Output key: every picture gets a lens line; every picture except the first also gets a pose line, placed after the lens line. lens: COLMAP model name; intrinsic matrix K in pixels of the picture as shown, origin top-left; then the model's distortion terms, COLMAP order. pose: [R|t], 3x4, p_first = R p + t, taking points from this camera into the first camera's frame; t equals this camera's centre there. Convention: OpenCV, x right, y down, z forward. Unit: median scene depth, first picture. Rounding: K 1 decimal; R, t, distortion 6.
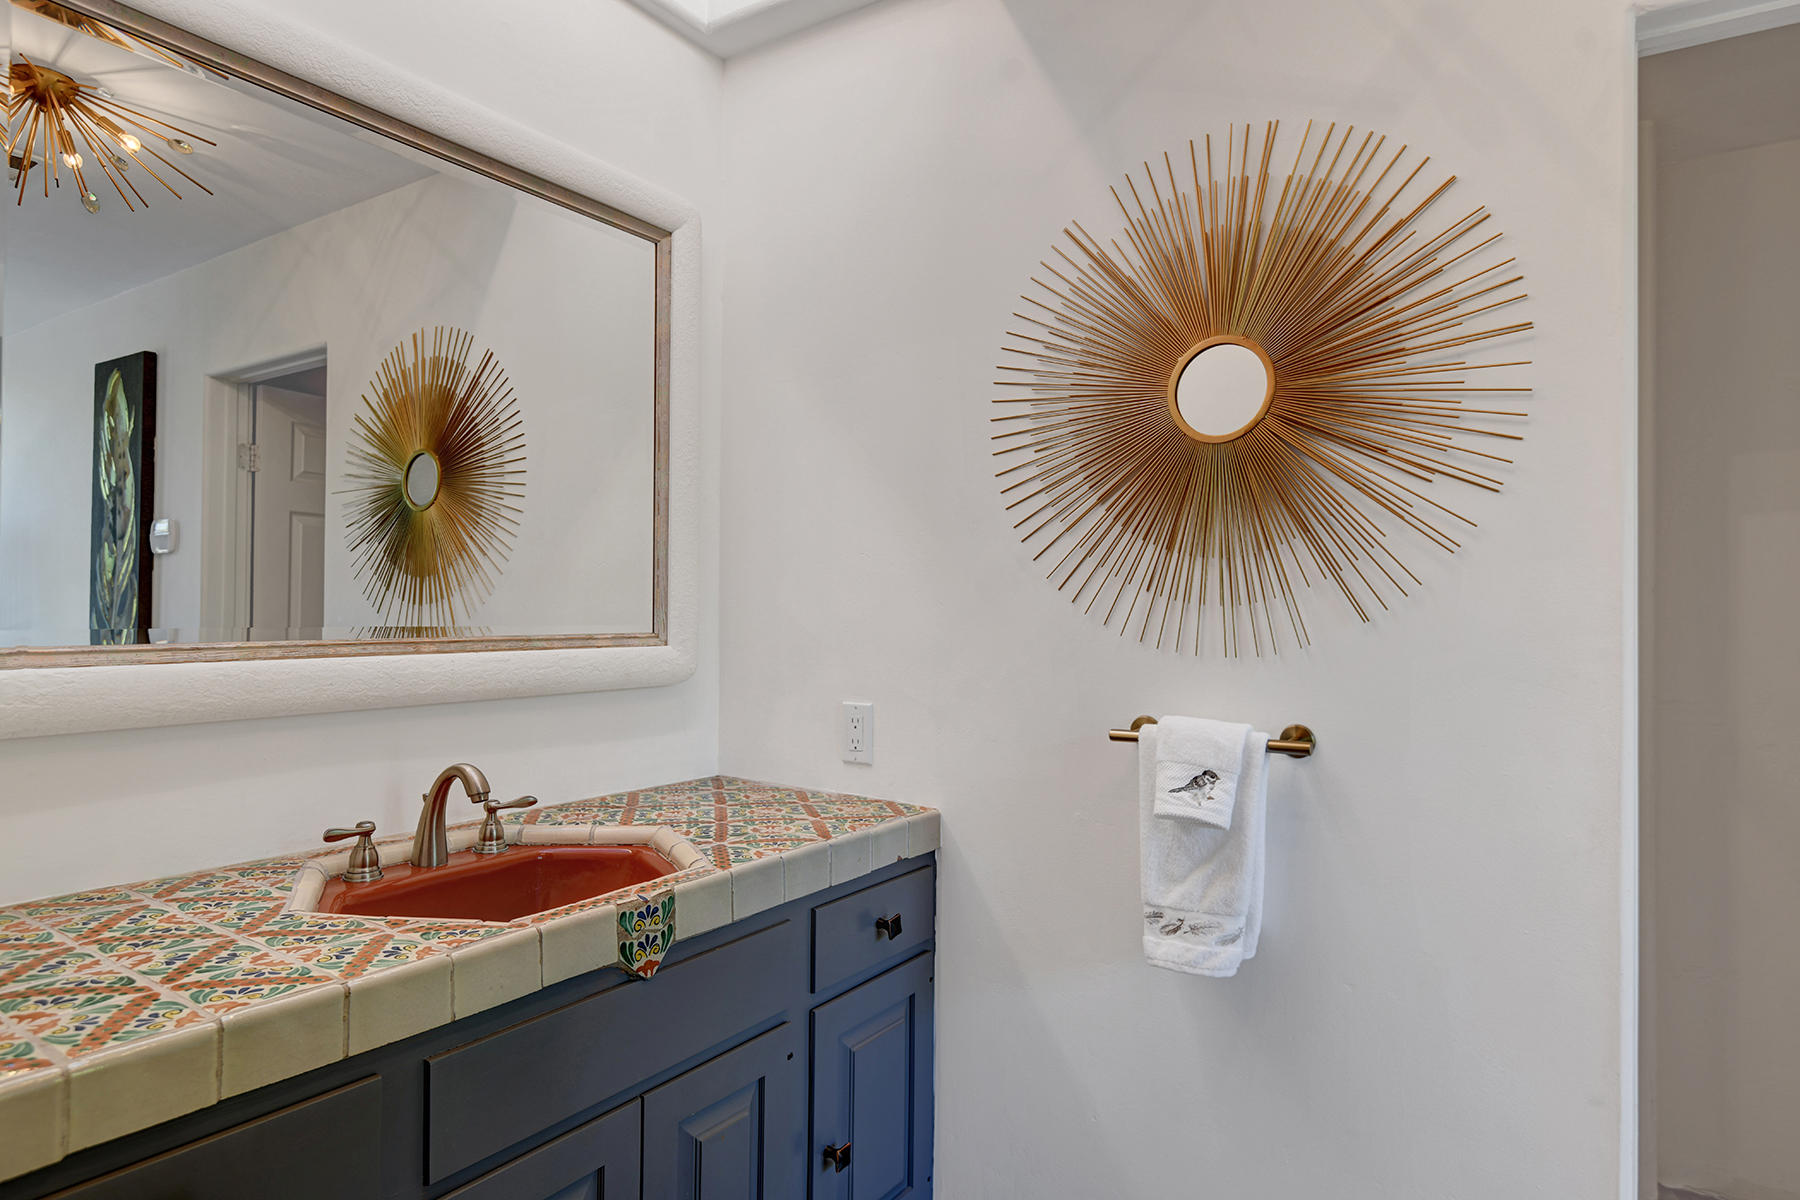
lens RADIAL K [[1031.8, 0, 900.0], [0, 1031.8, 600.0], [0, 0, 1]] dist [0.001201, 0.000226]
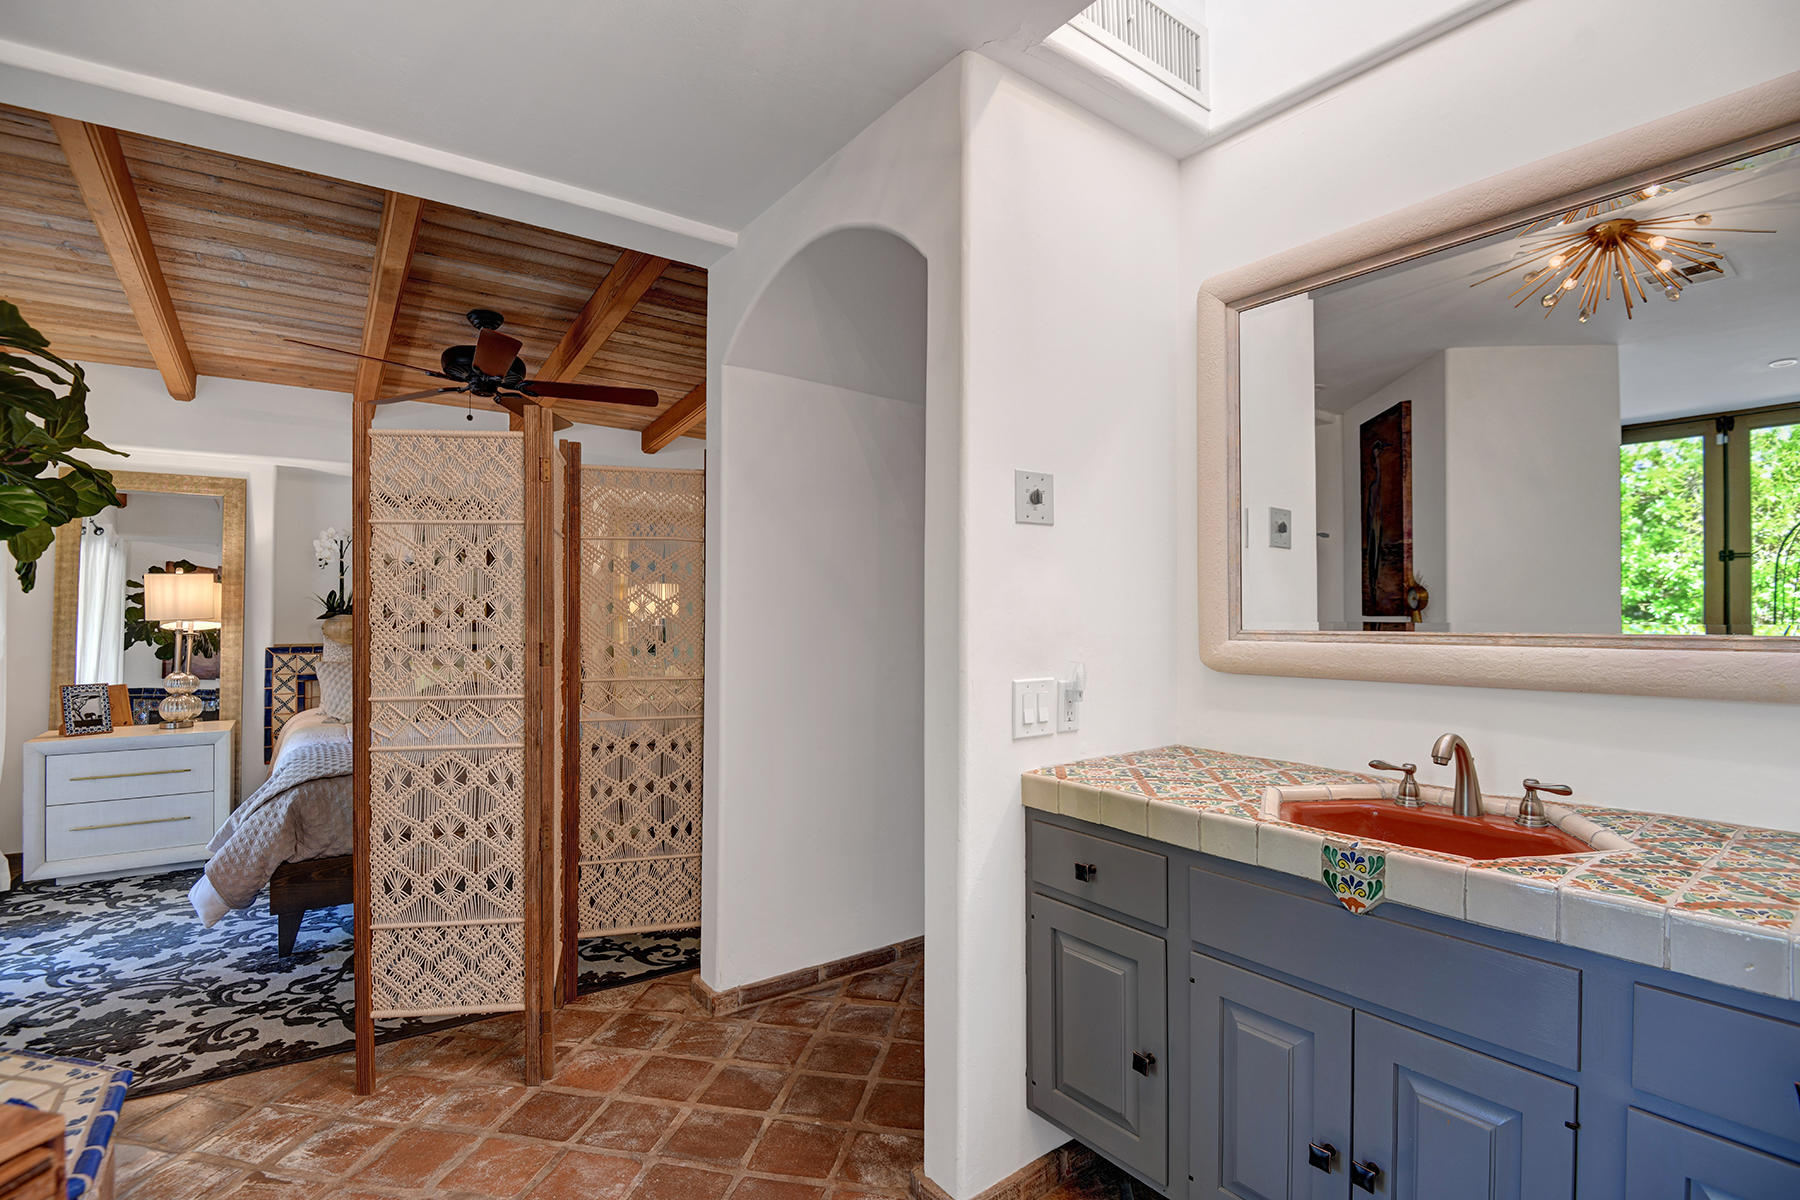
lens RADIAL K [[828.8, 0, 903.1], [0, 828.8, 600.6], [0, 0, 1]] dist [0.003362, -0.019603]
pose [[-0.331971, -0.019141, -0.943096, 0.819995], [0.004679, 0.999748, -0.021938, 0.020376], [0.943278, -0.011696, -0.331797, 0.802133]]
